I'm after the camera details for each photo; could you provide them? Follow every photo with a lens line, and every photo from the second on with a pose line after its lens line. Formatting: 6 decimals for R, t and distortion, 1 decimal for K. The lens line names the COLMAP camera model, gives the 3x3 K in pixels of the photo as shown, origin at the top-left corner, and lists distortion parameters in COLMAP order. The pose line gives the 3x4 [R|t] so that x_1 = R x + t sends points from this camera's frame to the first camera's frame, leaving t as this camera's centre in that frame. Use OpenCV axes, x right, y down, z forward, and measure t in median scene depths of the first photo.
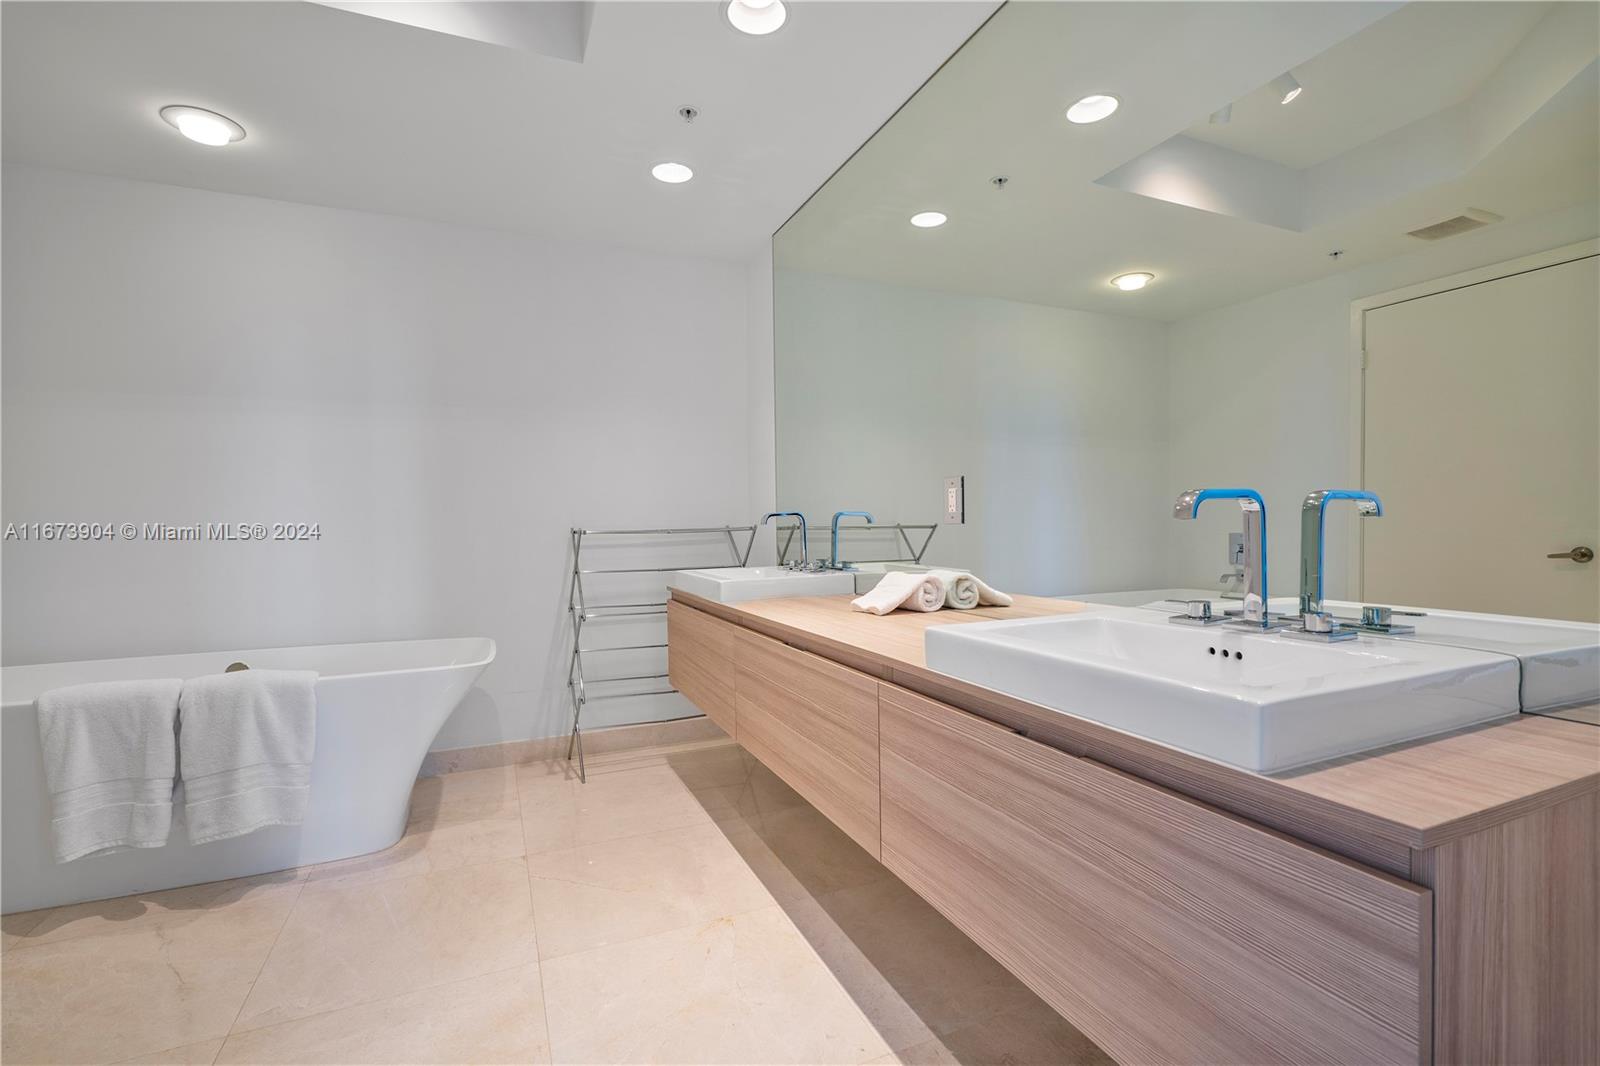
lens RADIAL K [[743.6, 0, 797.2], [0, 743.6, 535.5], [0, 0, 1]] dist [-0.000362, 0.000883]
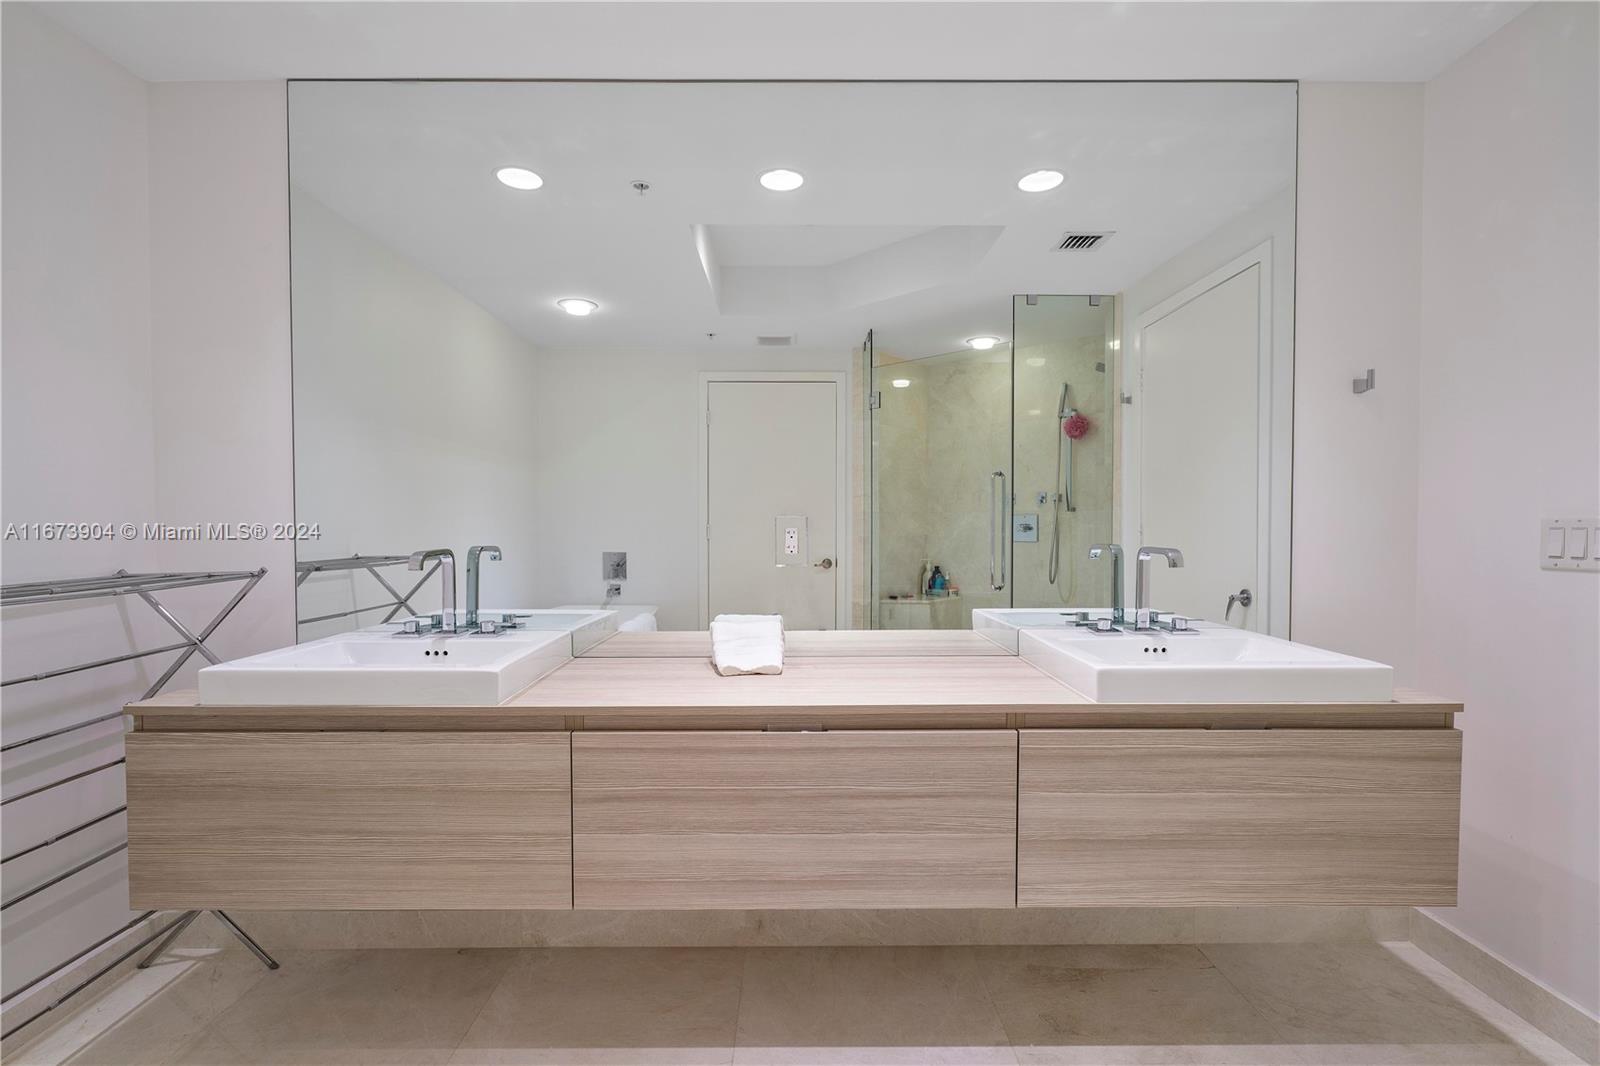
lens RADIAL K [[743.6, 0, 797.3], [0, 743.6, 527.9], [0, 0, 1]] dist [-0.000362, 0.000883]
pose [[0.375200, 0.002242, 0.926941, -1.180674], [0.009632, 0.999934, -0.006317, -0.100119], [-0.926894, 0.011299, 0.375154, 1.099523]]
